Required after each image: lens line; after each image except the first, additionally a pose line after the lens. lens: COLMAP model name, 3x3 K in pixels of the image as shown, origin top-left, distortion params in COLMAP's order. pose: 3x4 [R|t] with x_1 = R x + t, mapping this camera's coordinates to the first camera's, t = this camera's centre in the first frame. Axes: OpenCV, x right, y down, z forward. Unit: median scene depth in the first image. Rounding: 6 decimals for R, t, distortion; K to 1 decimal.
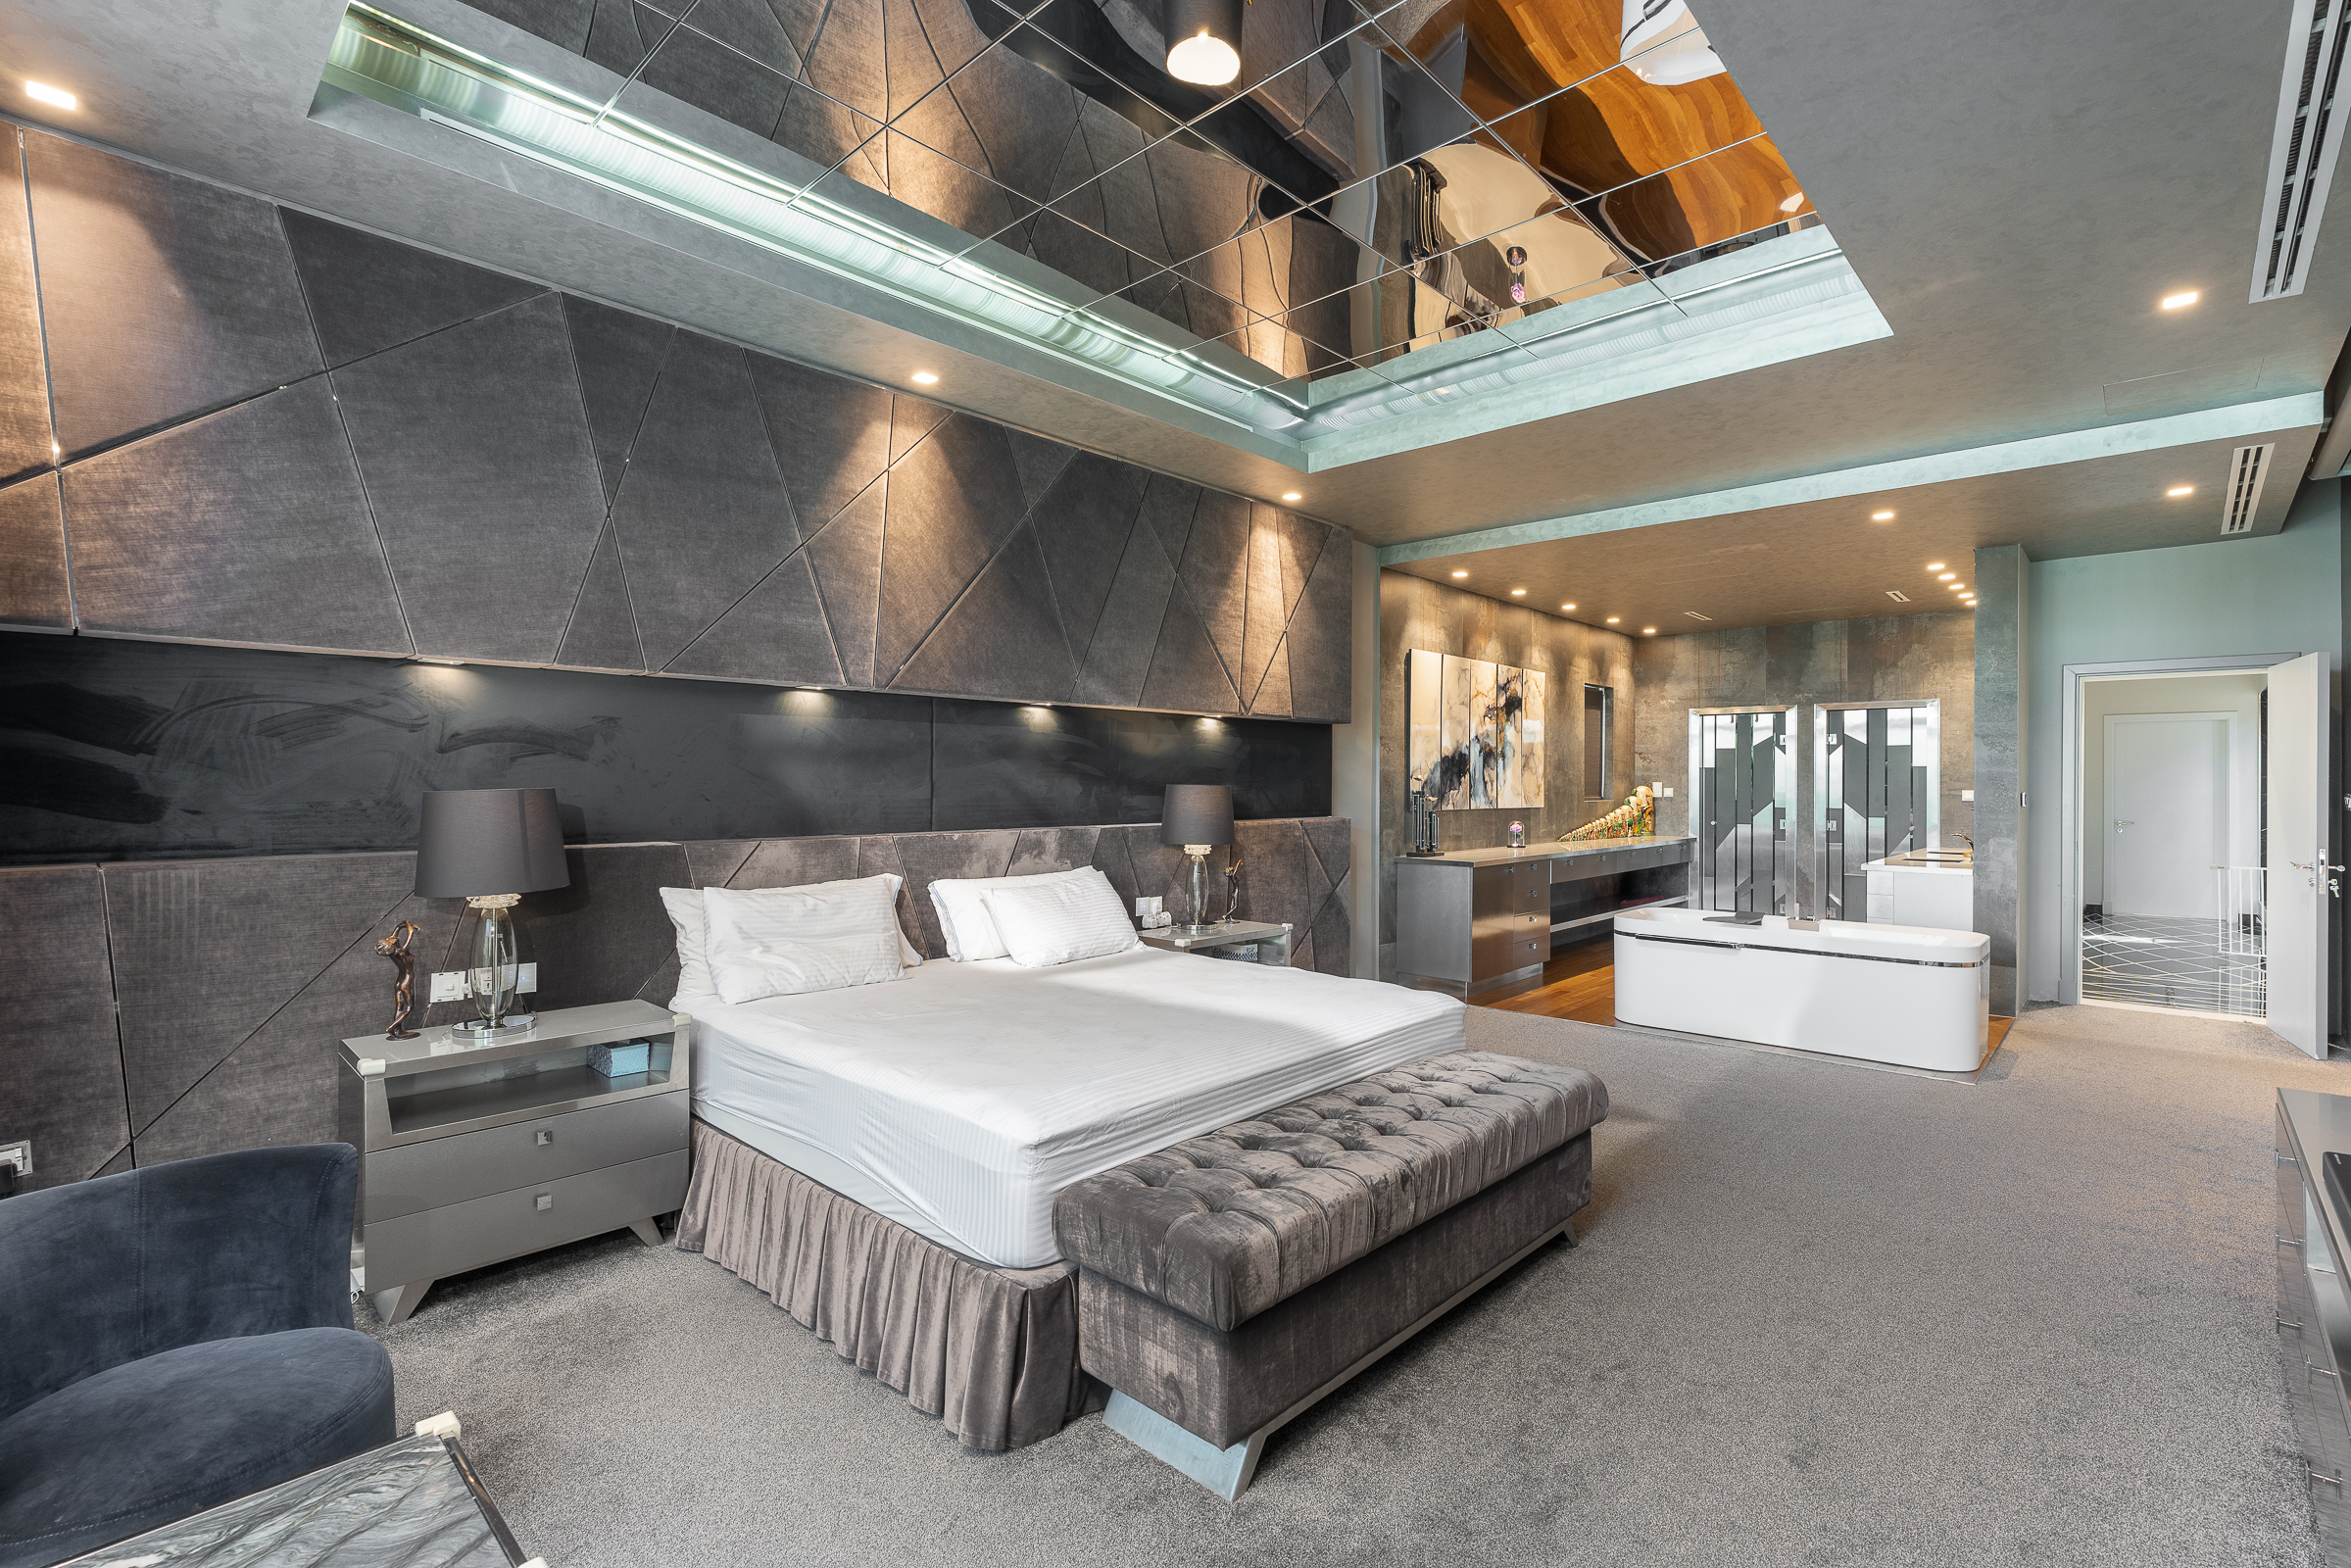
lens RADIAL K [[1080.7, 0, 1175.5], [0, 1080.7, 784.0], [0, 0, 1]] dist [-0.001513, -0.000292]
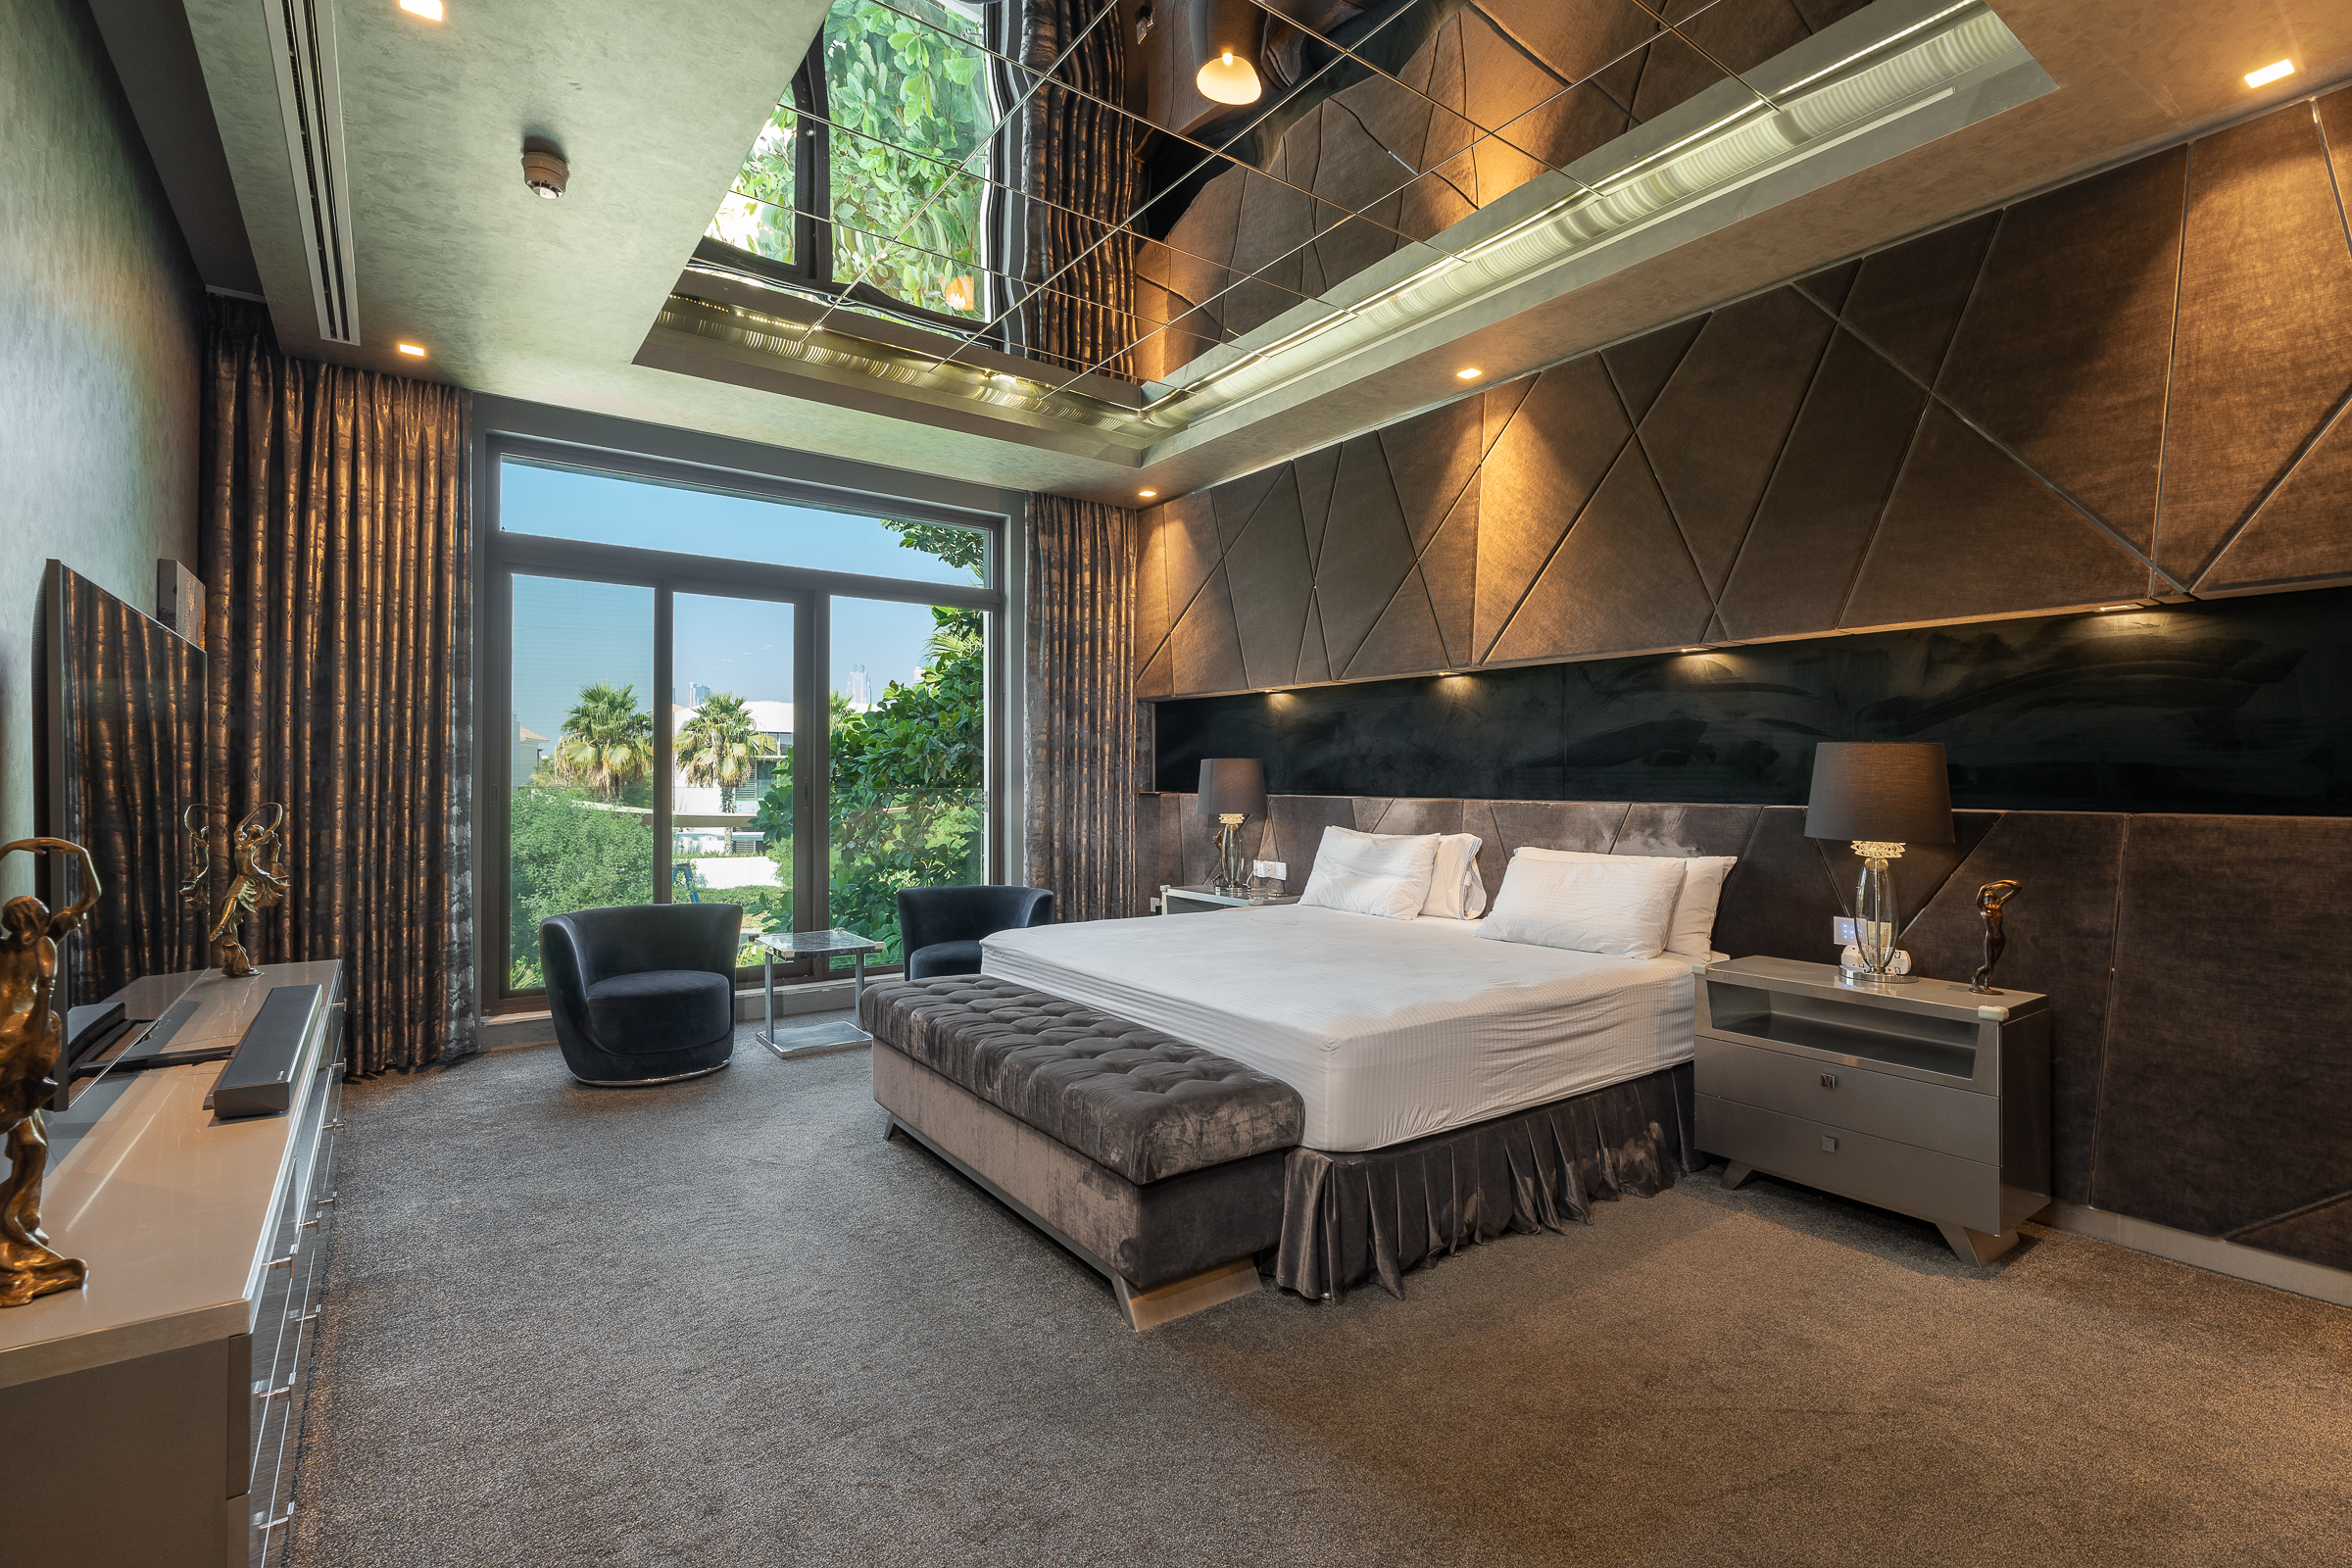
lens RADIAL K [[1081.1, 0, 1176.0], [0, 1081.1, 784.0], [0, 0, 1]] dist [-0.001513, -0.000292]
pose [[-0.190681, -0.003727, -0.981645, 0.878168], [-0.007266, 0.999971, -0.002385, 0.037864], [0.981625, 0.006678, -0.190702, 0.918724]]
